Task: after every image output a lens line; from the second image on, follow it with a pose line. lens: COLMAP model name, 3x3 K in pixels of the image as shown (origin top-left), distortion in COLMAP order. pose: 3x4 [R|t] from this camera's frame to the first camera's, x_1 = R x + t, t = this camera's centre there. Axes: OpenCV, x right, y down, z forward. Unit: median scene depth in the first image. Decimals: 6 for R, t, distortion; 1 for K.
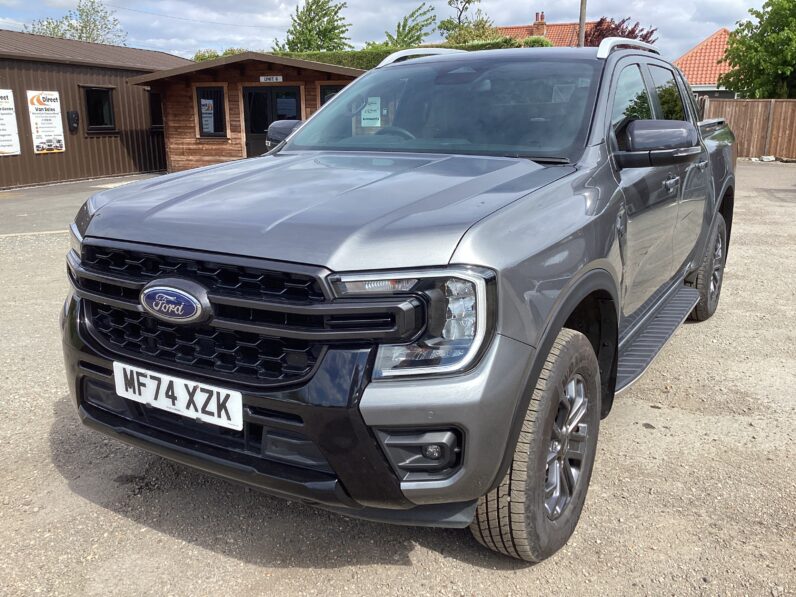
lens RADIAL K [[714.3, 0, 389.0], [0, 714.3, 314.4], [0, 0, 1]] dist [0.100548, -0.162387]
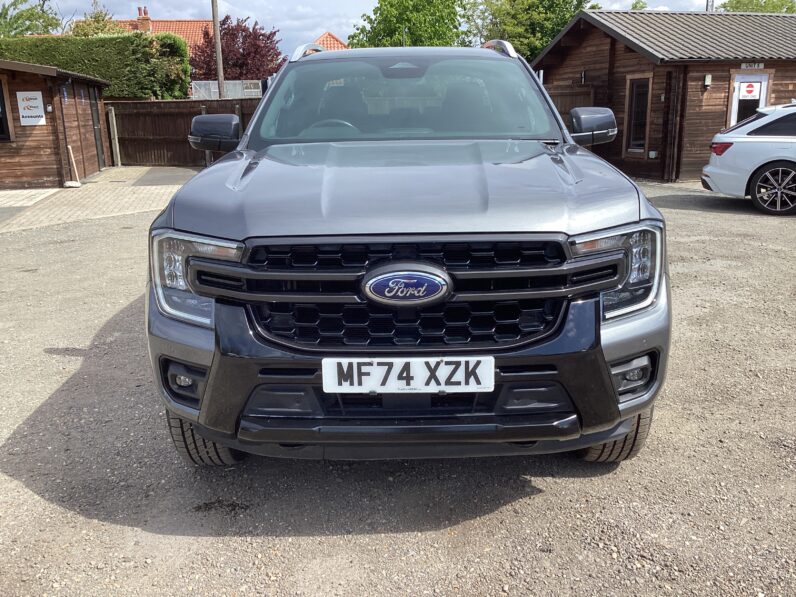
lens RADIAL K [[713.5, 0, 398.0], [0, 713.5, 298.5], [0, 0, 1]] dist [0.081990, -0.120574]
pose [[0.865472, -0.142939, 0.480132, -0.807254], [0.150212, 0.988375, 0.023480, -0.025162], [-0.477907, 0.051801, 0.876882, 0.099160]]
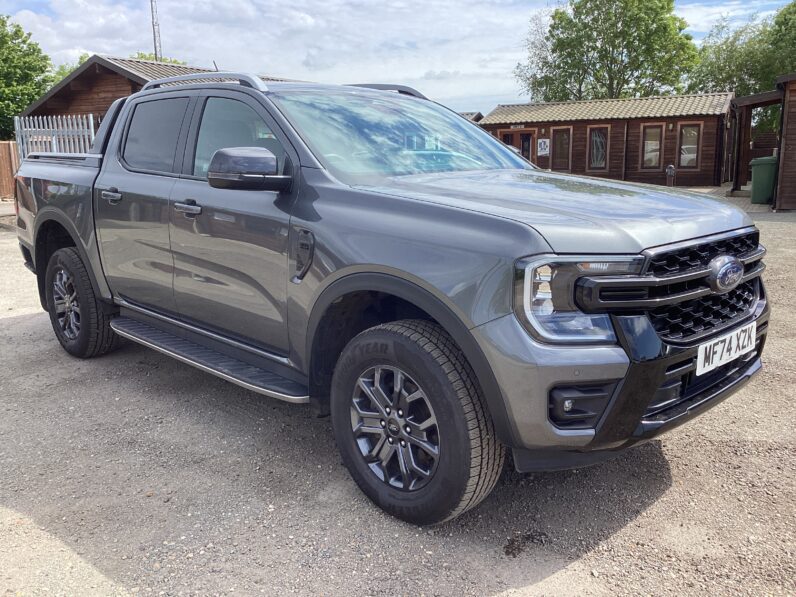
lens RADIAL K [[713.5, 0, 398.0], [0, 713.5, 298.5], [0, 0, 1]] dist [0.081990, -0.120574]
pose [[0.253878, -0.198001, 0.946753, -1.693030], [0.267577, 0.955000, 0.127973, -0.302963], [-0.929488, 0.220840, 0.295434, 1.174485]]
